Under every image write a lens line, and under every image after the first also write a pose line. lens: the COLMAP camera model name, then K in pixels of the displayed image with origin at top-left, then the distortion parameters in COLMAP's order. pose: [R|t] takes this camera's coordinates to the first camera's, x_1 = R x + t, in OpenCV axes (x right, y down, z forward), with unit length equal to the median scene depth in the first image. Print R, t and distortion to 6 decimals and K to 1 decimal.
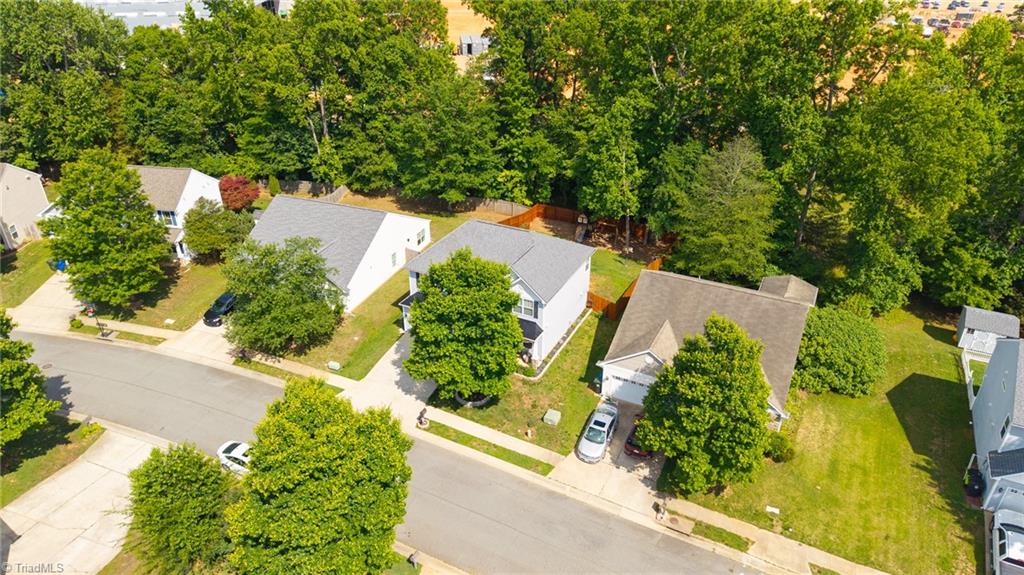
lens RADIAL K [[679.9, 0, 514.8], [0, 679.9, 293.7], [0, 0, 1]] dist [0.026765, -0.037266]
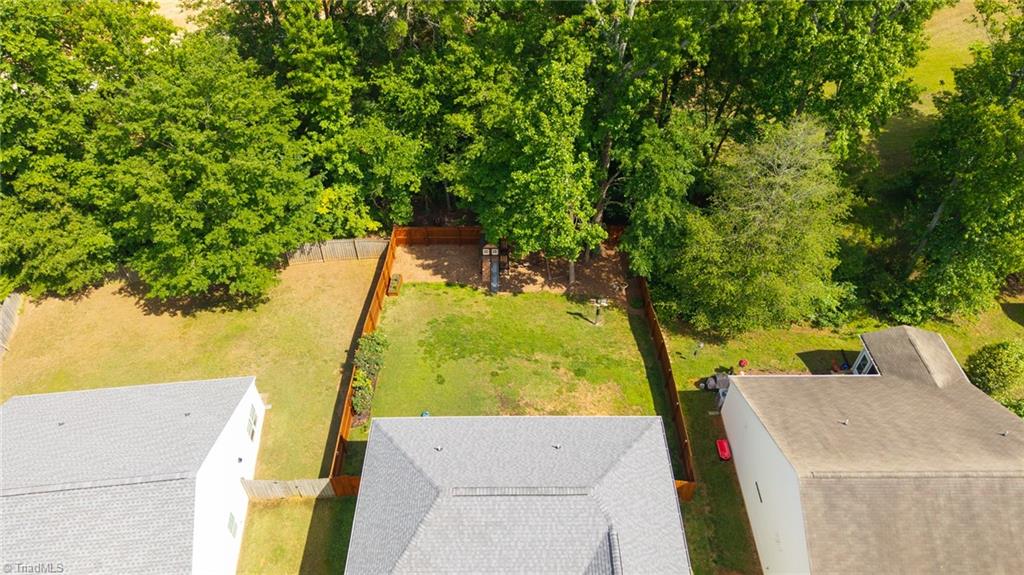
lens RADIAL K [[679.9, 0, 514.9], [0, 679.9, 286.7], [0, 0, 1]] dist [0.026765, -0.037266]
pose [[0.891363, -0.320459, 0.320590, -0.103620], [0.227183, 0.927840, 0.295805, -0.308973], [-0.392249, -0.190837, 0.899845, 0.536392]]
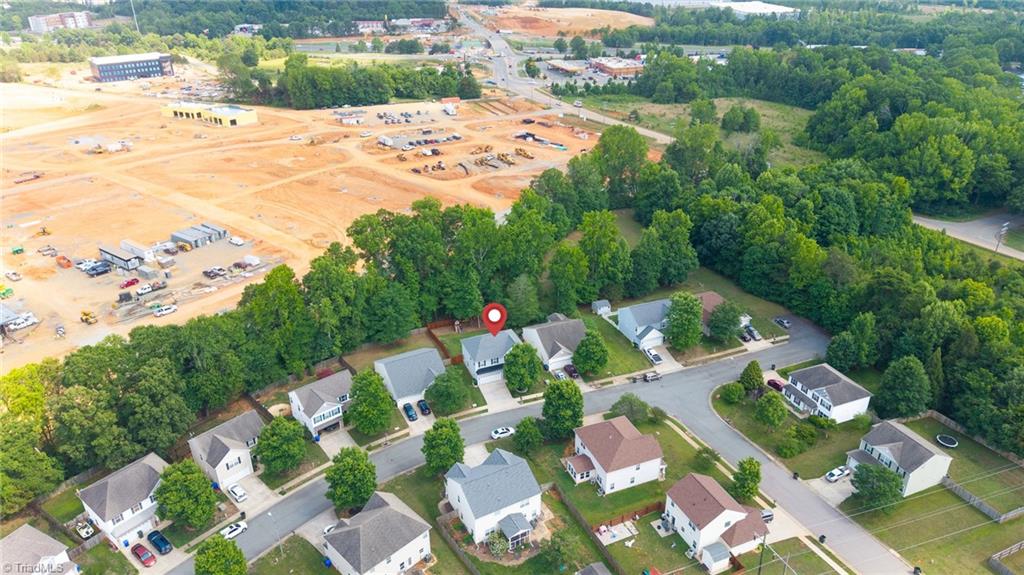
lens RADIAL K [[679.9, 0, 509.0], [0, 679.9, 276.8], [0, 0, 1]] dist [0.026765, -0.037266]
pose [[0.666753, -0.329245, 0.668609, -1.528990], [0.377850, 0.922615, 0.077525, -0.442423], [-0.642393, 0.200944, 0.739562, -1.006493]]
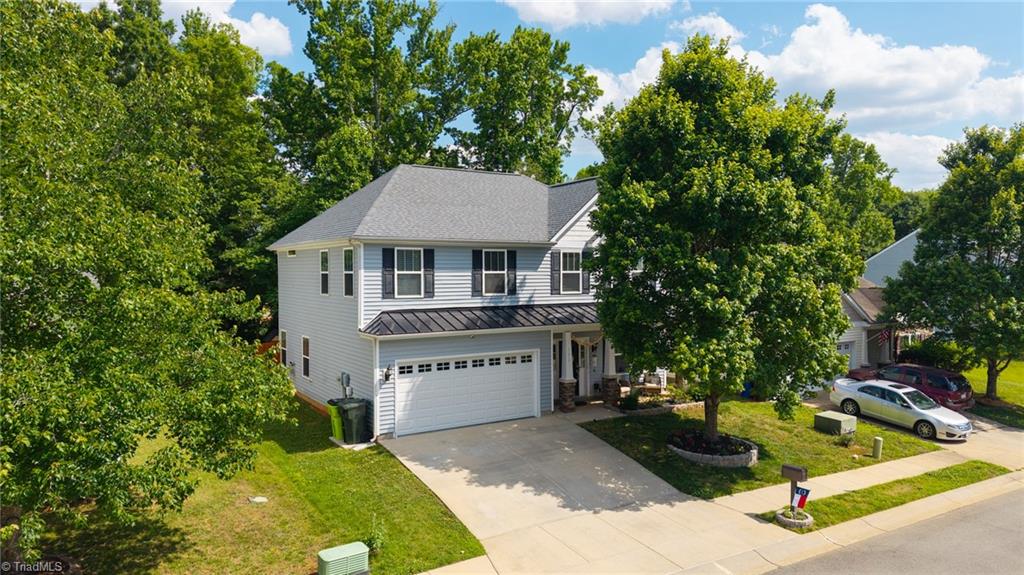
lens RADIAL K [[679.9, 0, 517.4], [0, 679.9, 293.9], [0, 0, 1]] dist [0.026765, -0.037266]
pose [[0.512511, -0.021457, 0.858413, -0.361472], [0.423821, 0.875754, -0.231150, 0.088312], [-0.746798, 0.482281, 0.457927, 0.679739]]
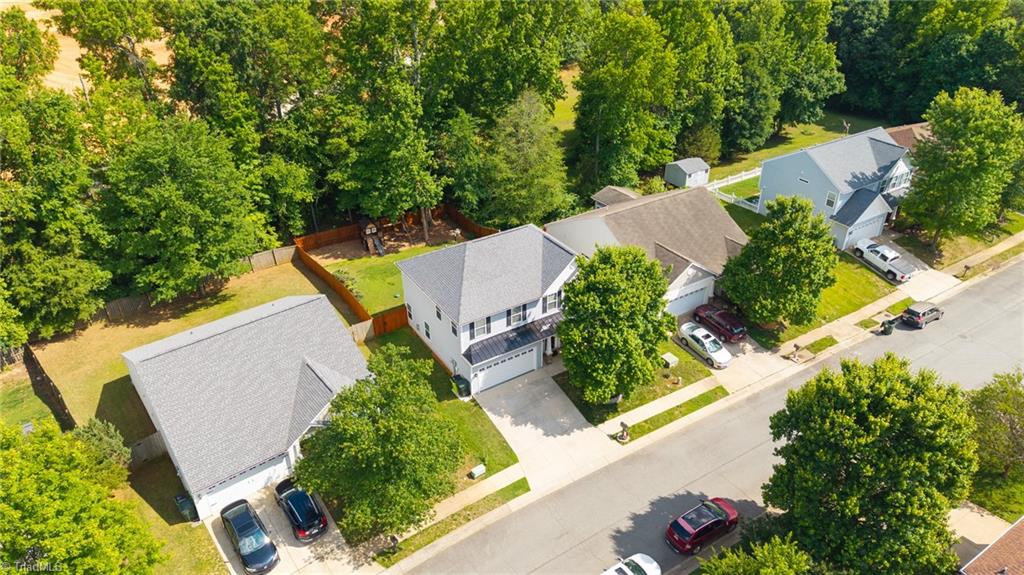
lens RADIAL K [[679.9, 0, 513.9], [0, 679.9, 290.8], [0, 0, 1]] dist [0.026765, -0.037266]
pose [[0.512954, -0.450737, 0.730557, -0.613679], [0.428483, 0.871891, 0.237082, -0.208893], [-0.743828, 0.191419, 0.640374, 0.354151]]
